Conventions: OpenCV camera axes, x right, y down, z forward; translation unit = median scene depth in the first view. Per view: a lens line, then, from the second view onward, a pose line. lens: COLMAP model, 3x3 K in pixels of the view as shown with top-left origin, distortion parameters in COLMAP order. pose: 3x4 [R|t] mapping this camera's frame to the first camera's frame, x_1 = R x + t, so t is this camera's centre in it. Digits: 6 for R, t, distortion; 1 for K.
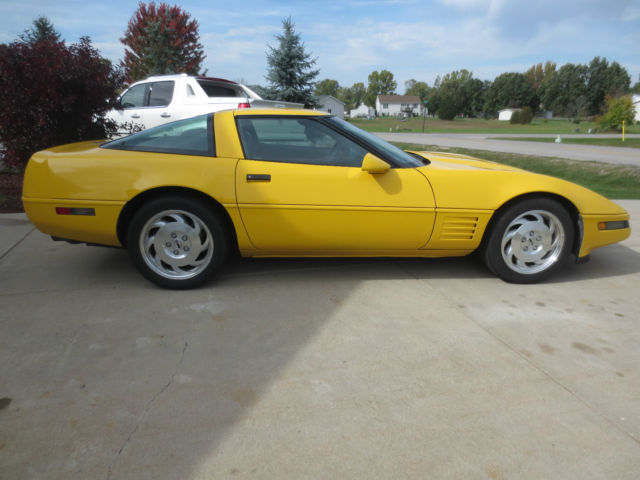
lens RADIAL K [[453.0, 0, 323.4], [0, 453.0, 242.7], [0, 0, 1]] dist [-0.046192, 0.024361]
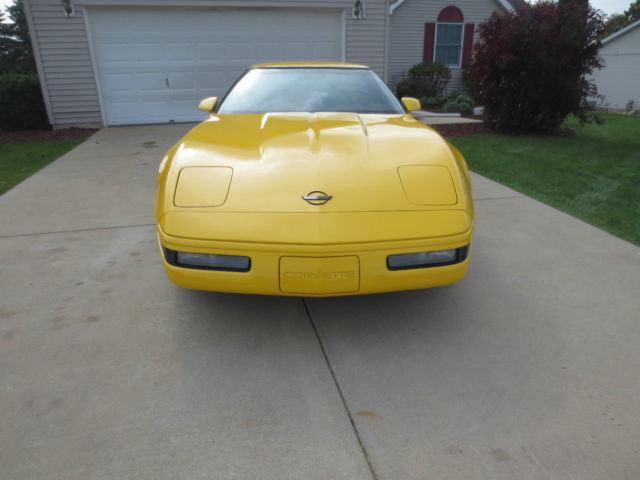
lens RADIAL K [[453.0, 0, 322.0], [0, 453.0, 242.5], [0, 0, 1]] dist [-0.046192, 0.024361]
pose [[-0.051774, 0.353707, -0.933922, 0.463314], [-0.286363, 0.890647, 0.353192, -0.120836], [0.956721, 0.285727, 0.055176, 0.441242]]
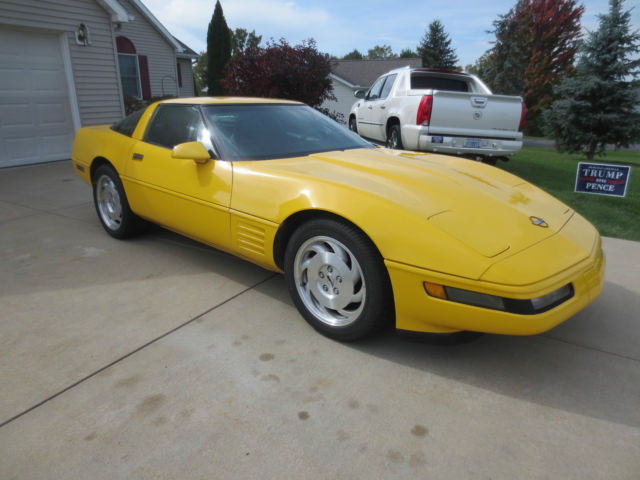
lens RADIAL K [[453.0, 0, 320.0], [0, 453.0, 241.1], [0, 0, 1]] dist [-0.046192, 0.024361]
pose [[0.684705, 0.216811, -0.695825, 0.337521], [-0.212229, 0.972666, 0.094233, -0.045674], [0.697236, 0.083153, 0.712002, 0.169431]]
